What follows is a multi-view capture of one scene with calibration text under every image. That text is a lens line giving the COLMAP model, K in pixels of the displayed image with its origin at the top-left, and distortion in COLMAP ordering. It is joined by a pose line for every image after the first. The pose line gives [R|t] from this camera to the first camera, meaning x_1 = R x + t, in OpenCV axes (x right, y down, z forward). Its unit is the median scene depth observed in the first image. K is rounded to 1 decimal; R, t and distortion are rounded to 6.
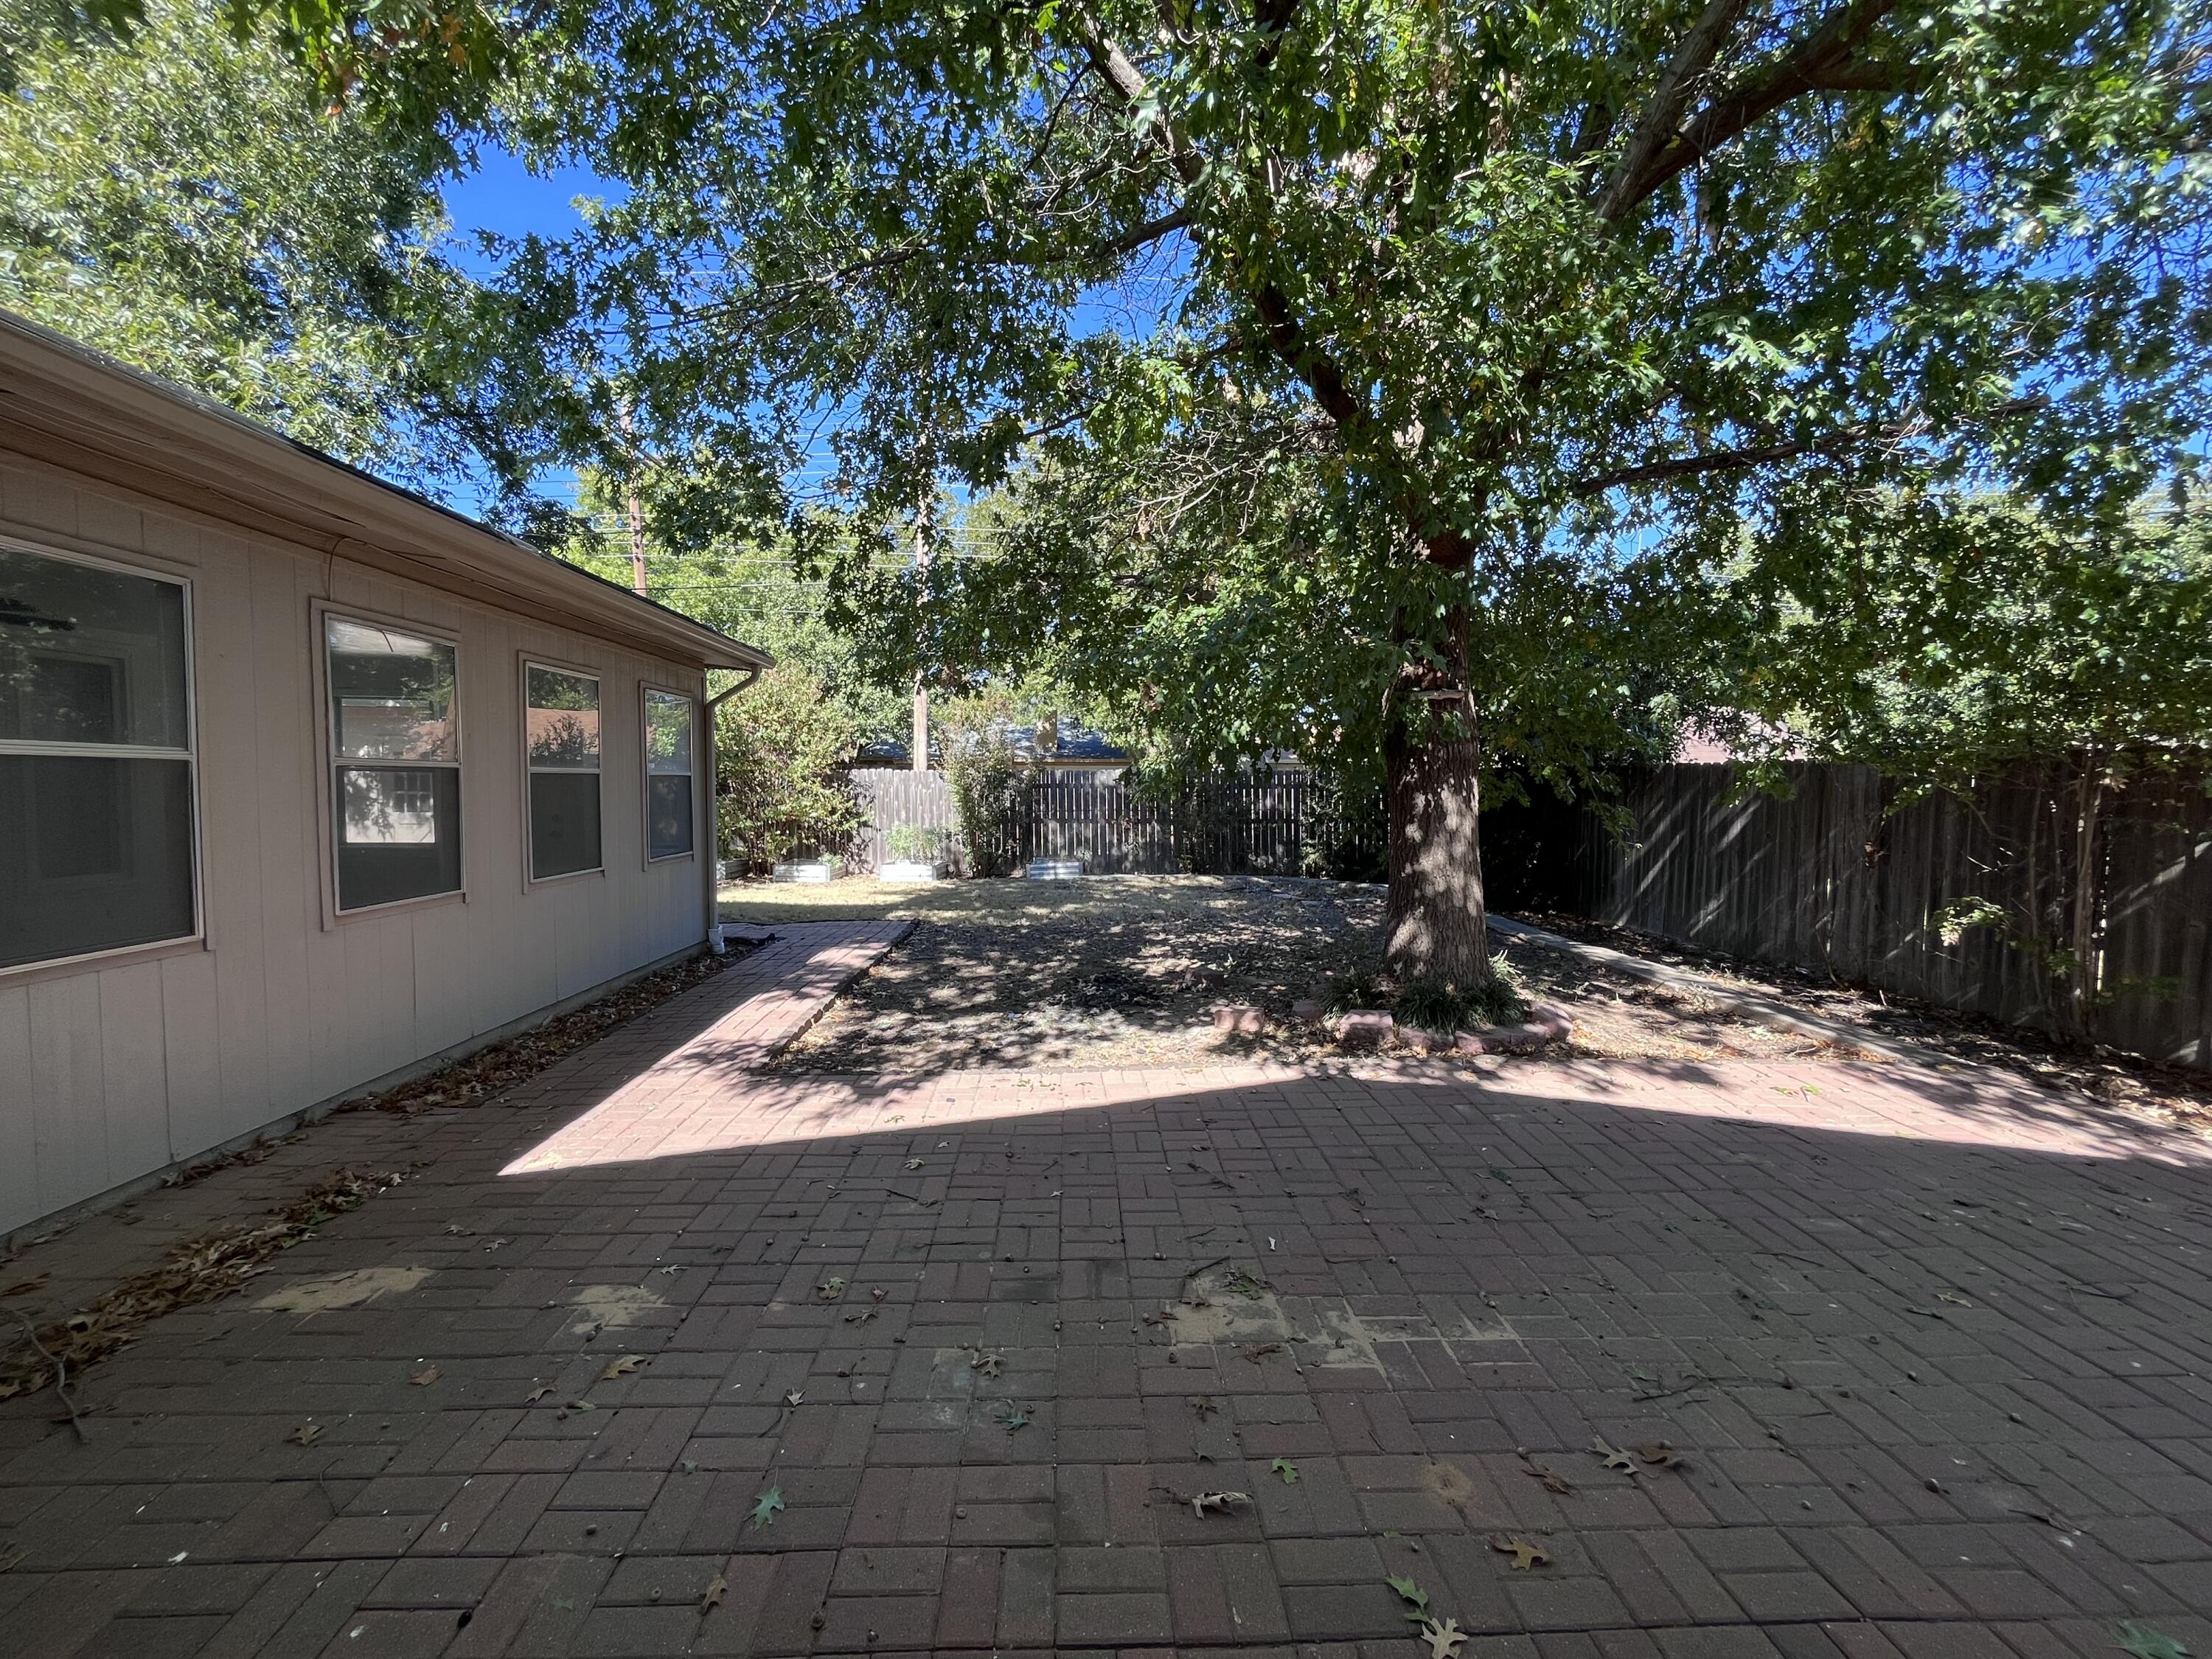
lens RADIAL K [[896.1, 0, 1098.4], [0, 896.1, 832.3], [0, 0, 1]] dist [-0.004075, -0.000338]
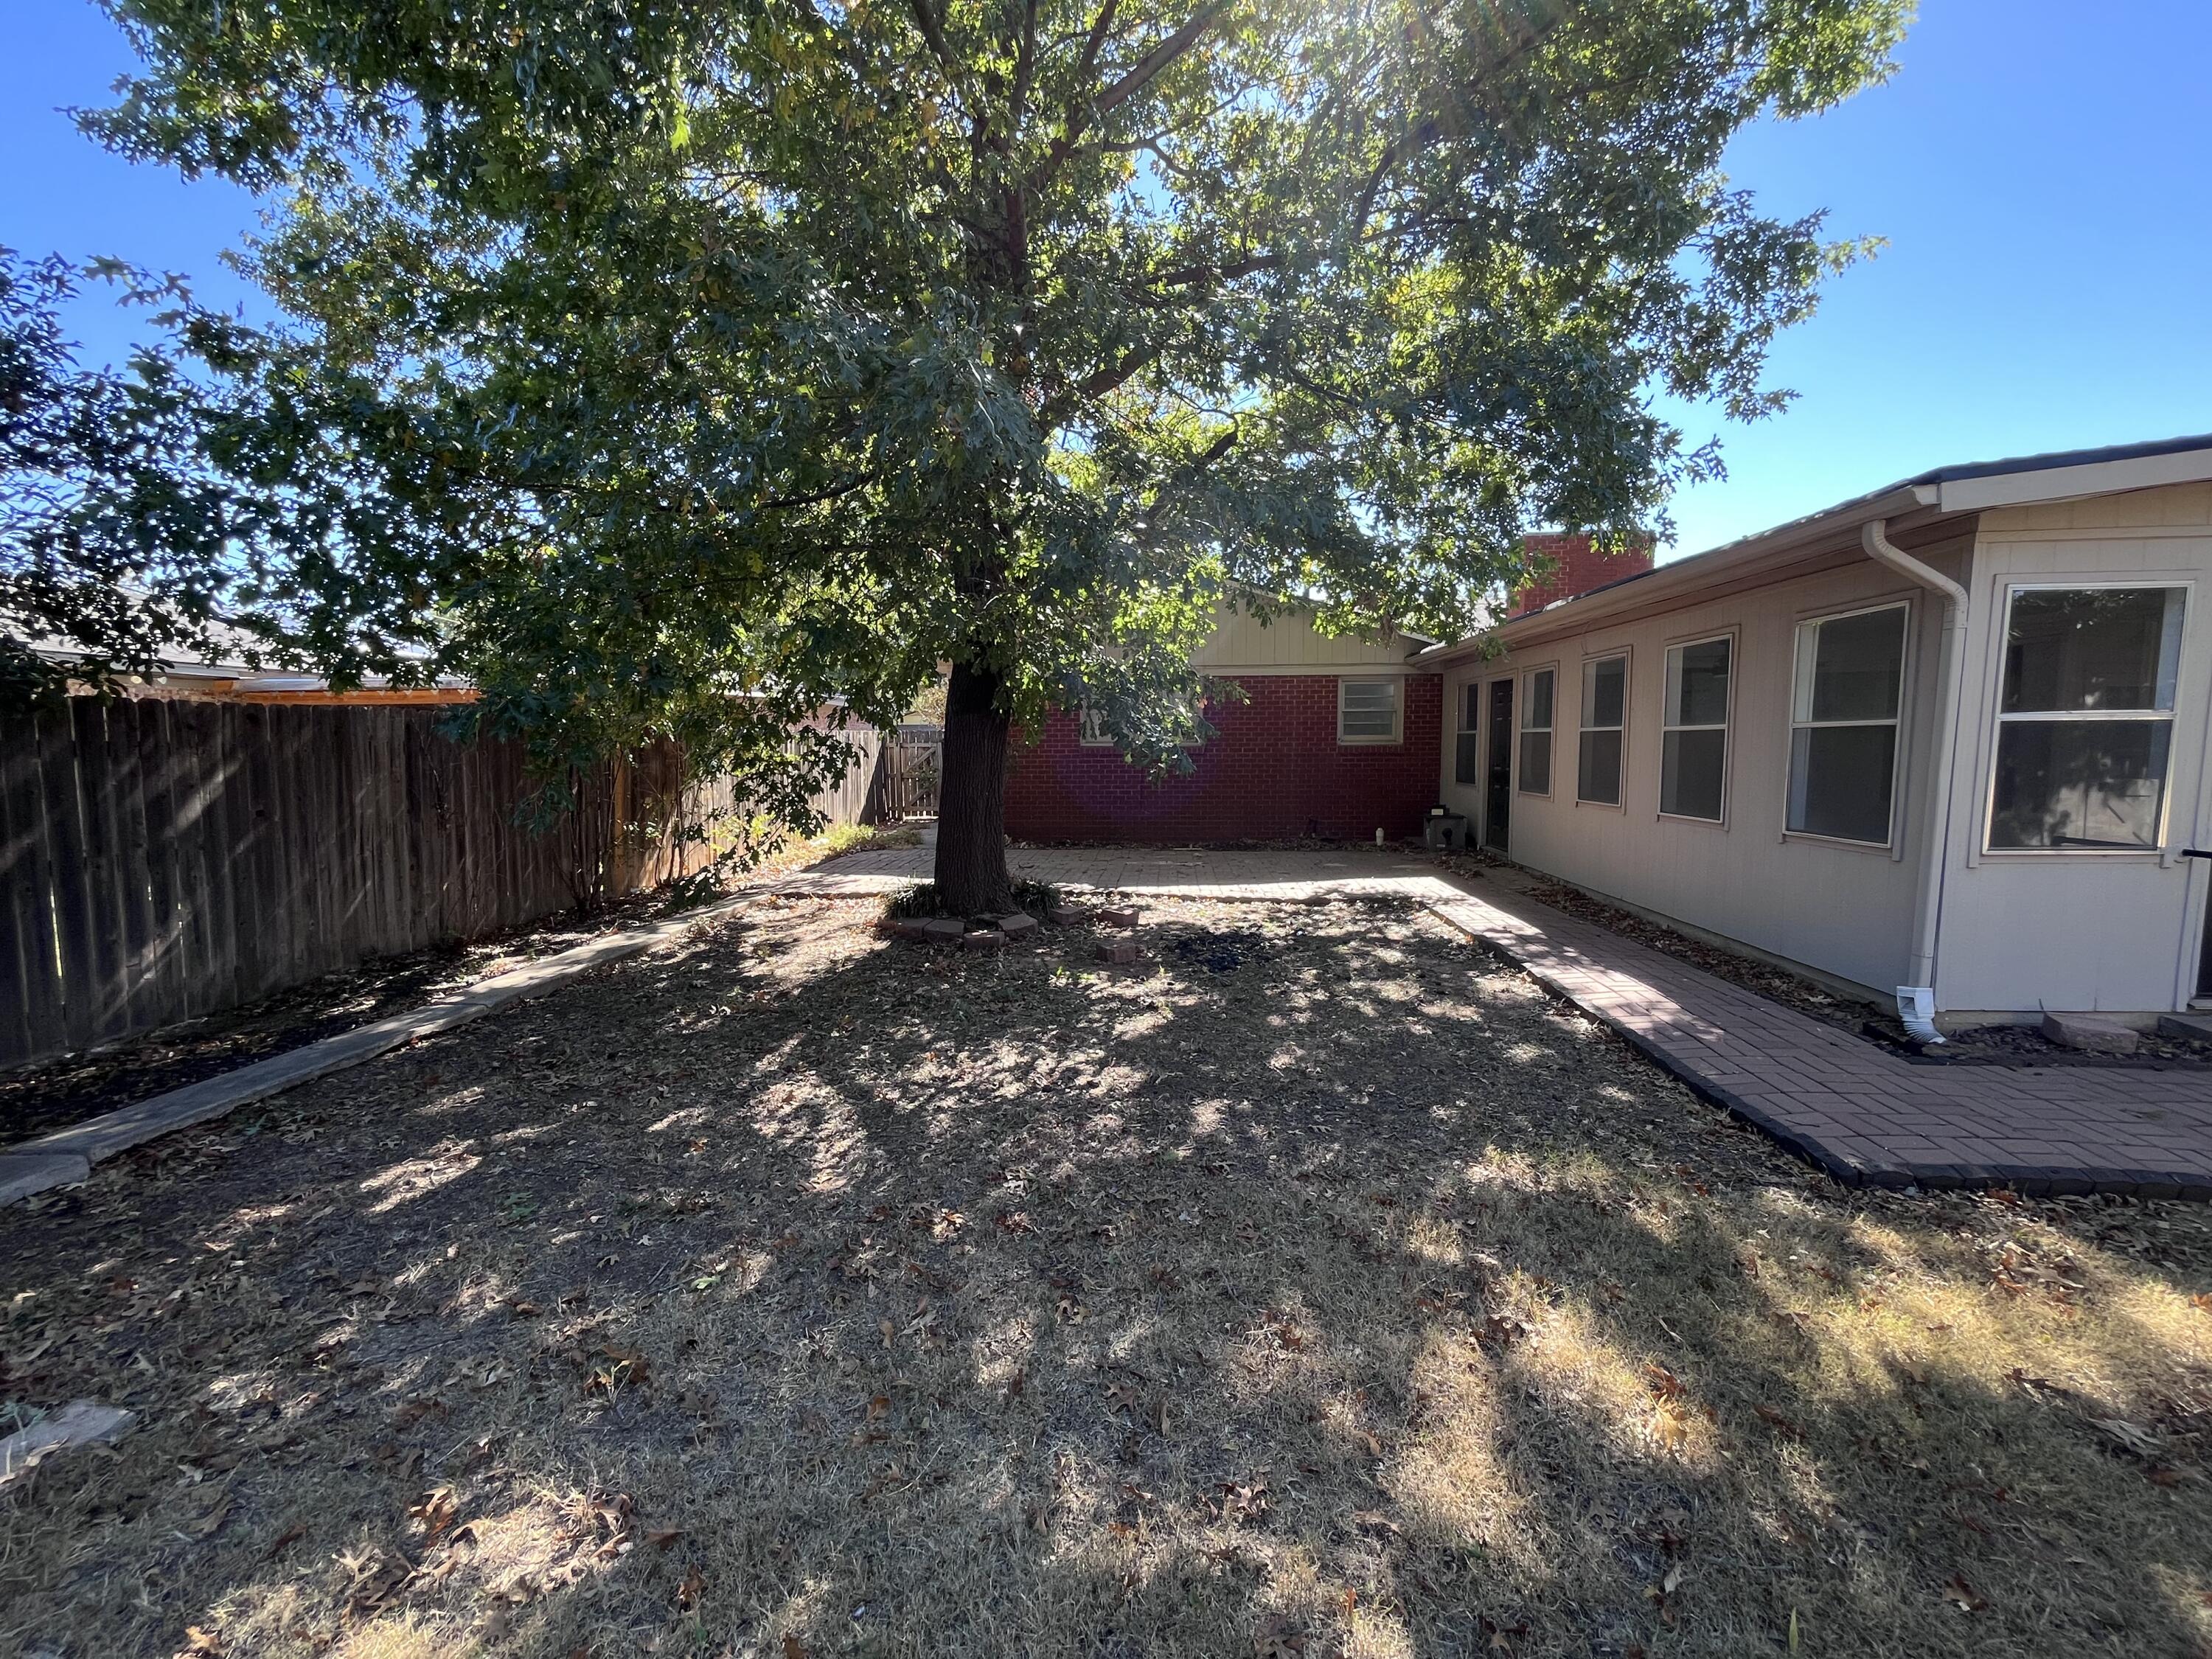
lens RADIAL K [[896.1, 0, 1098.4], [0, 896.1, 832.3], [0, 0, 1]] dist [-0.004075, -0.000338]
pose [[-0.991455, -0.016719, 0.129370, 0.057226], [0.002311, 0.989345, 0.145570, -0.104302], [-0.130426, 0.144626, -0.980853, 2.141920]]
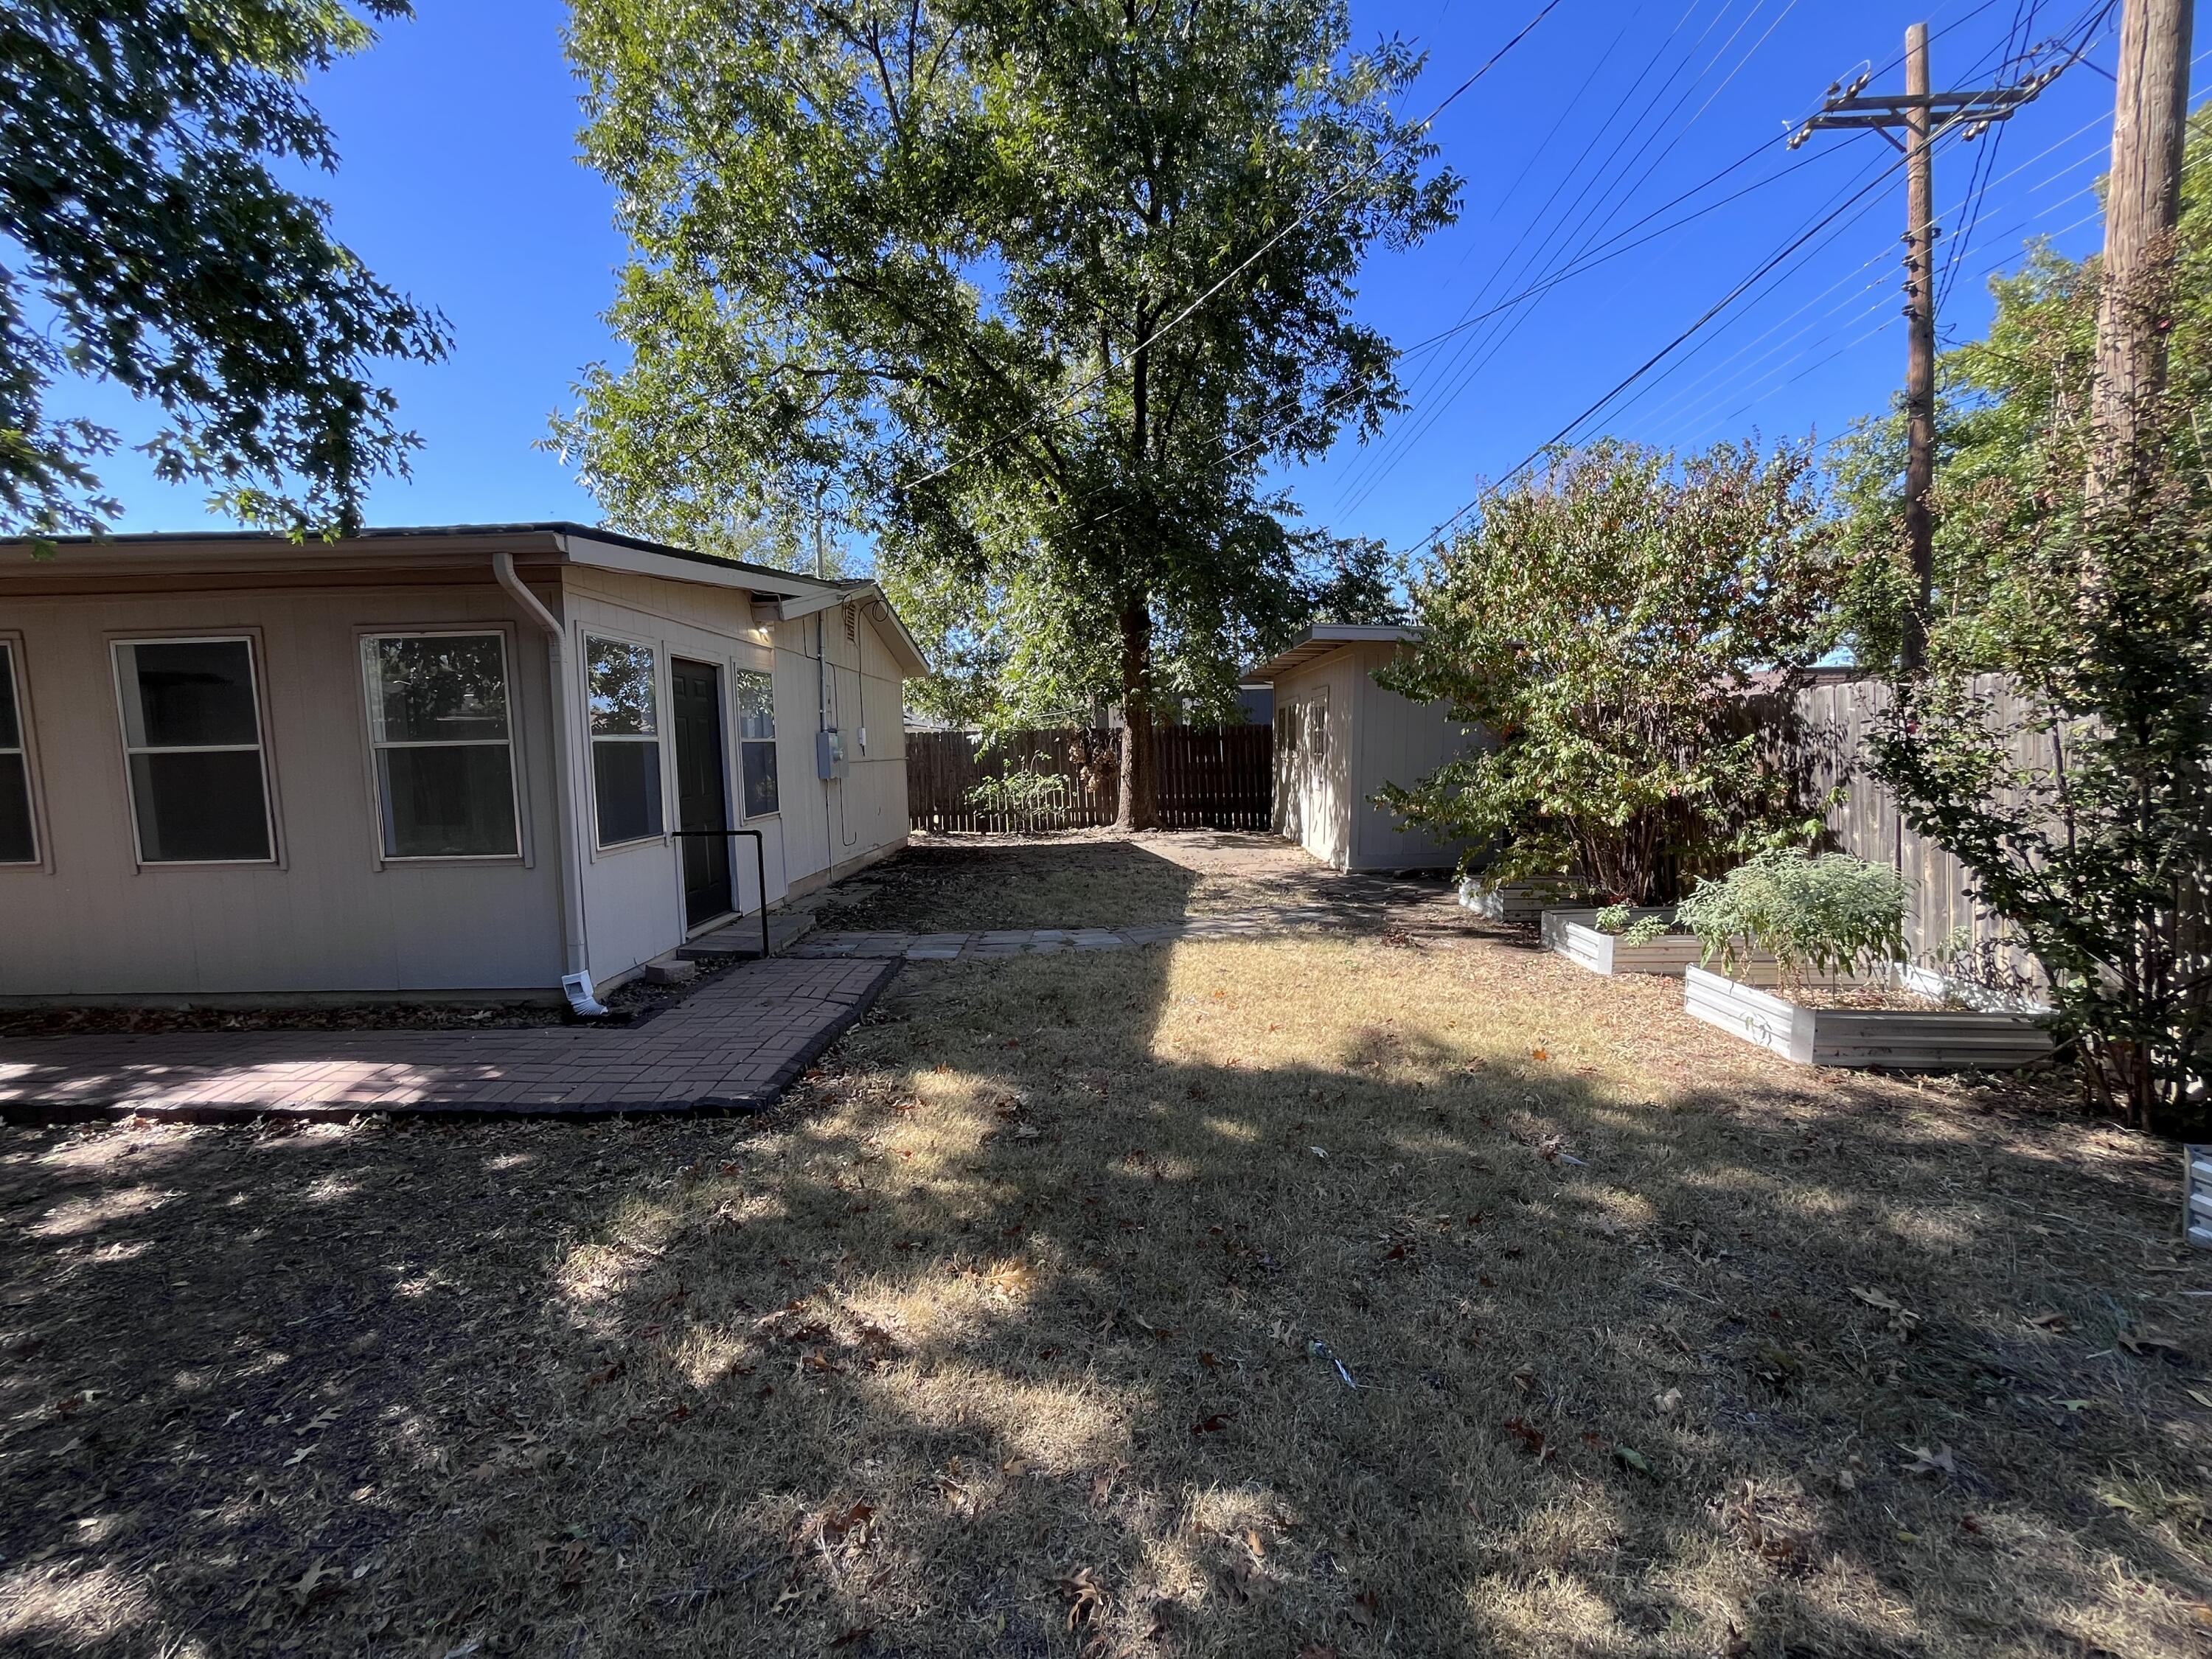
lens RADIAL K [[896.1, 0, 1098.4], [0, 896.1, 832.3], [0, 0, 1]] dist [-0.004075, -0.000338]
pose [[-0.063986, 0.084590, -0.994359, 0.318913], [-0.025057, 0.995951, 0.086338, -0.083332], [0.997636, 0.030440, -0.061608, 1.845245]]
